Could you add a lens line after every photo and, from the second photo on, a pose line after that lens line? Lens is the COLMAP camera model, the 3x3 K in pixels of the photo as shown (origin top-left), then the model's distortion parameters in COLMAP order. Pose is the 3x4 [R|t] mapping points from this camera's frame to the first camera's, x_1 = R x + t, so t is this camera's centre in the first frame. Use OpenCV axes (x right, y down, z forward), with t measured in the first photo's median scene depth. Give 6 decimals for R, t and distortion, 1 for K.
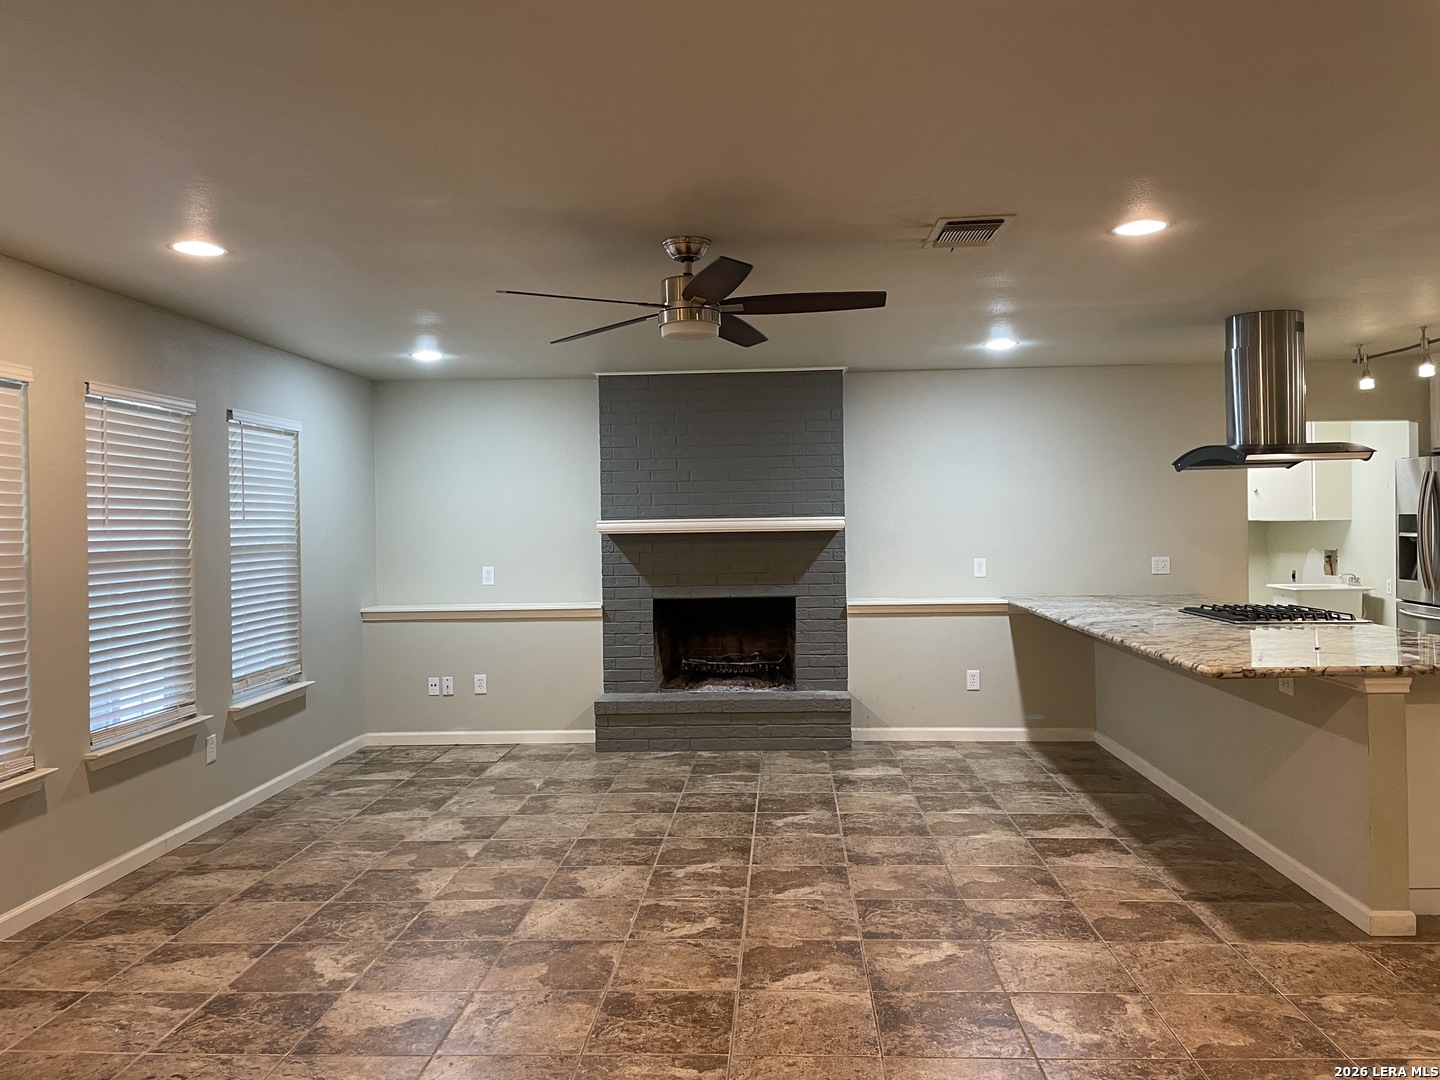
lens RADIAL K [[1089.1, 0, 731.8], [0, 1089.1, 539.4], [0, 0, 1]] dist [0.088436, -0.113323]
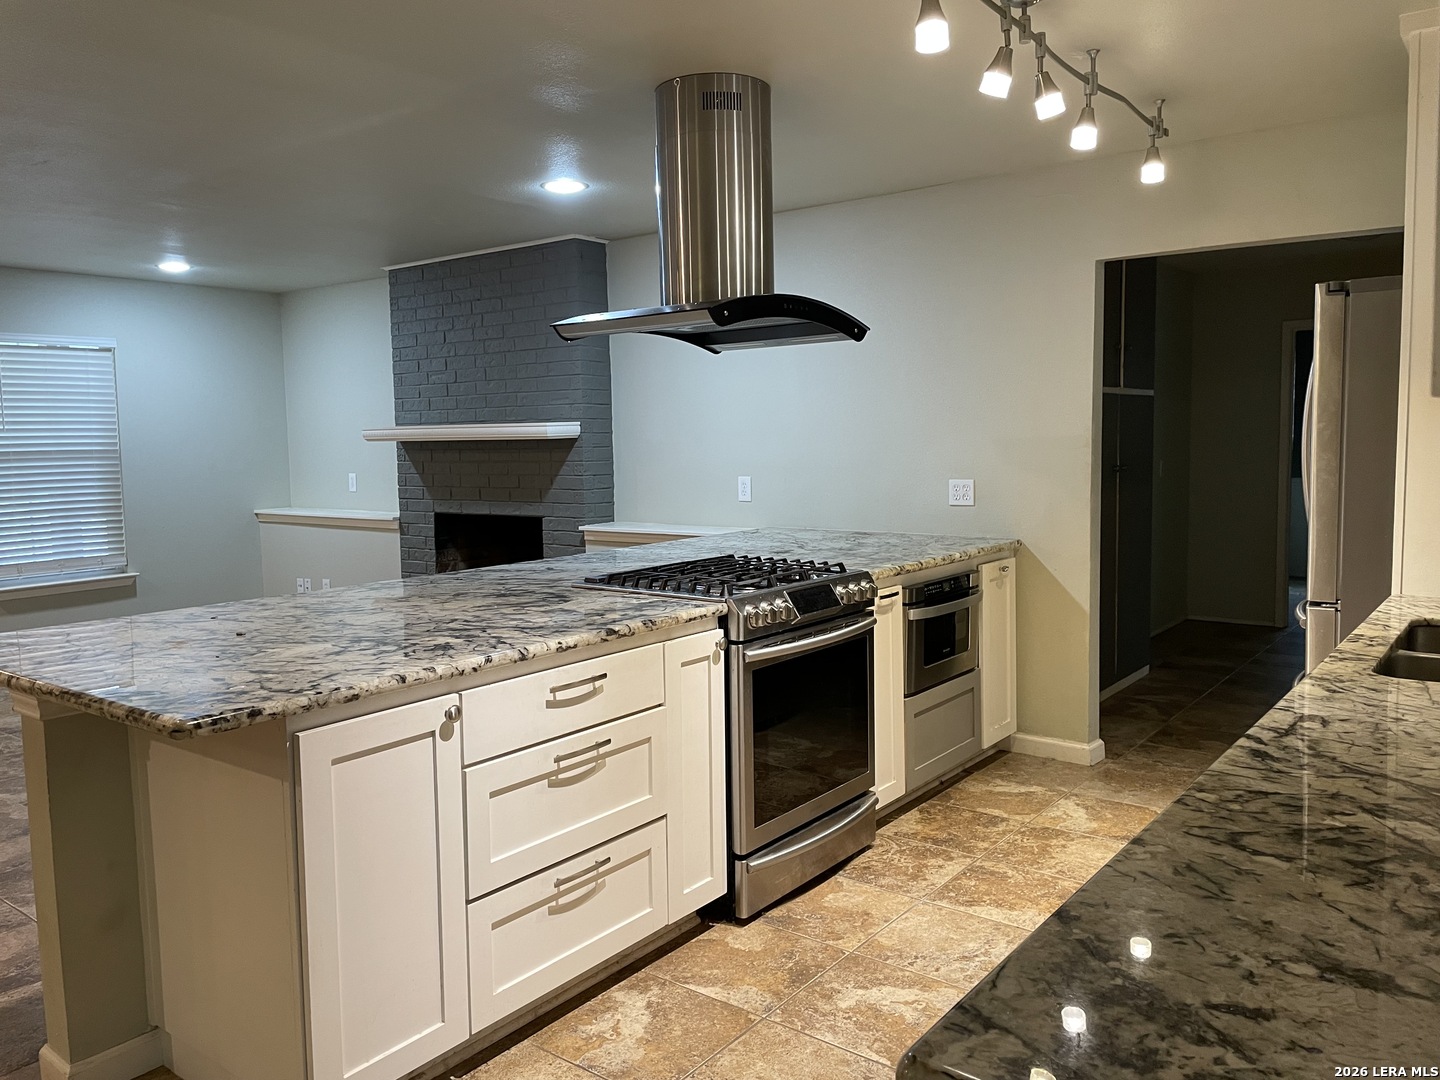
lens RADIAL K [[1089.1, 0, 712.9], [0, 1089.1, 528.2], [0, 0, 1]] dist [0.088436, -0.113323]
pose [[0.815940, 0.049590, -0.576005, 0.870064], [-0.003220, 0.996689, 0.081247, -0.010825], [0.578127, -0.064438, 0.813398, 0.508705]]
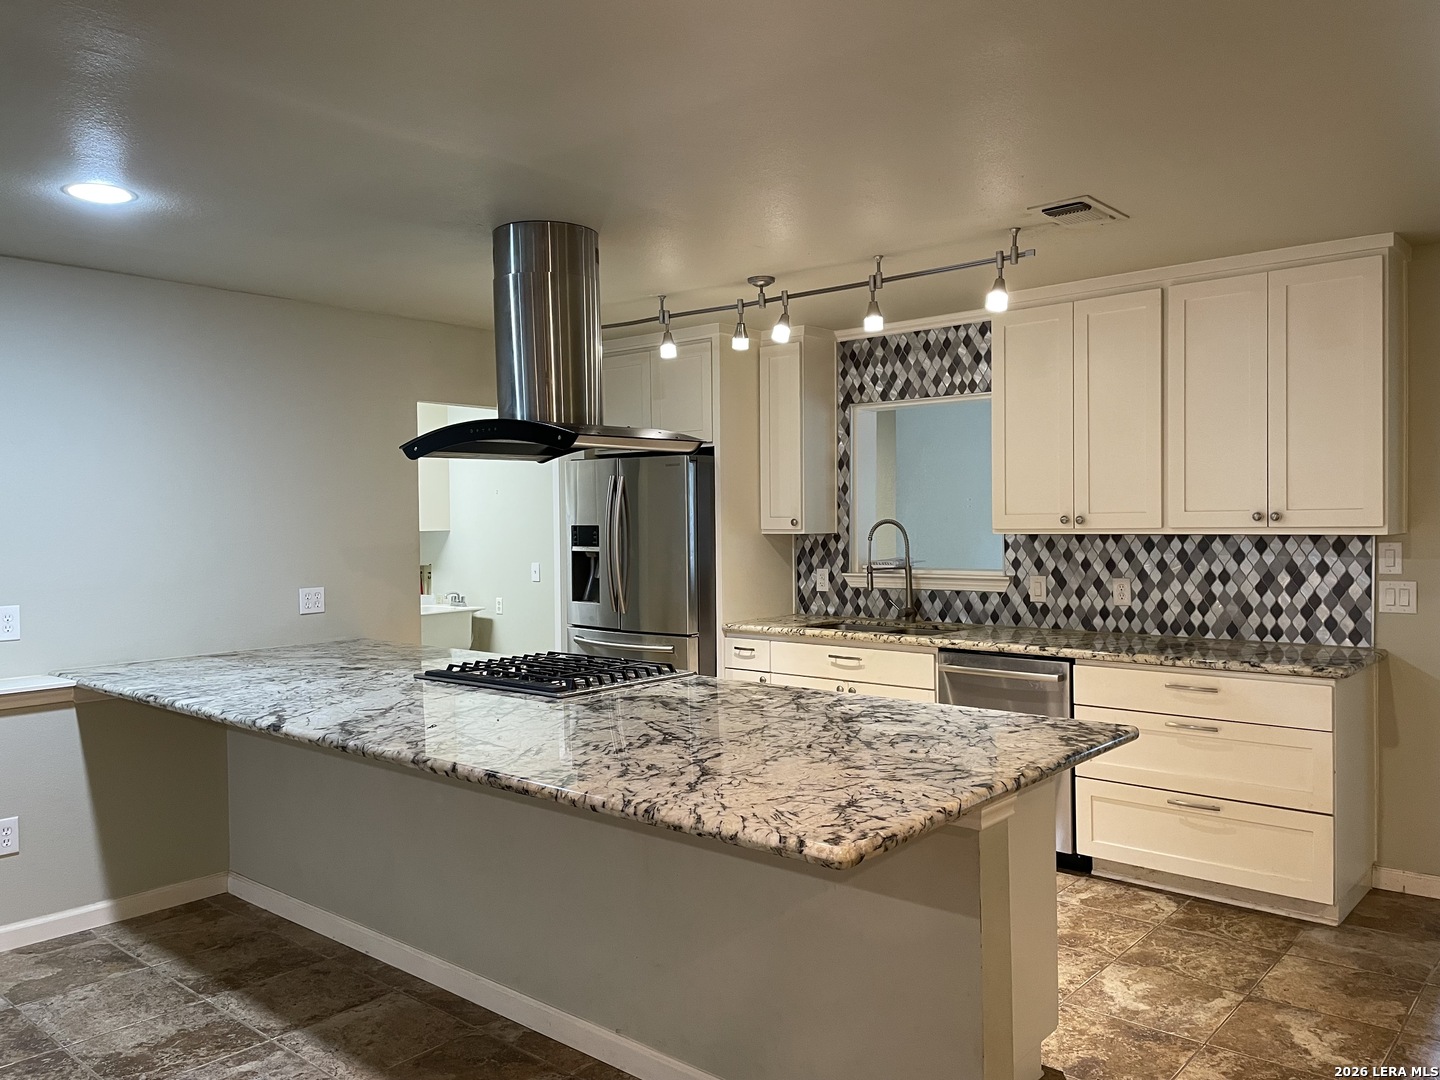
lens RADIAL K [[1089.1, 0, 723.8], [0, 1089.1, 541.3], [0, 0, 1]] dist [0.088436, -0.113323]
pose [[0.616485, -0.011932, 0.787276, 0.017845], [0.016890, 0.999855, 0.001928, -0.013476], [-0.787186, 0.012108, 0.616597, 0.516089]]
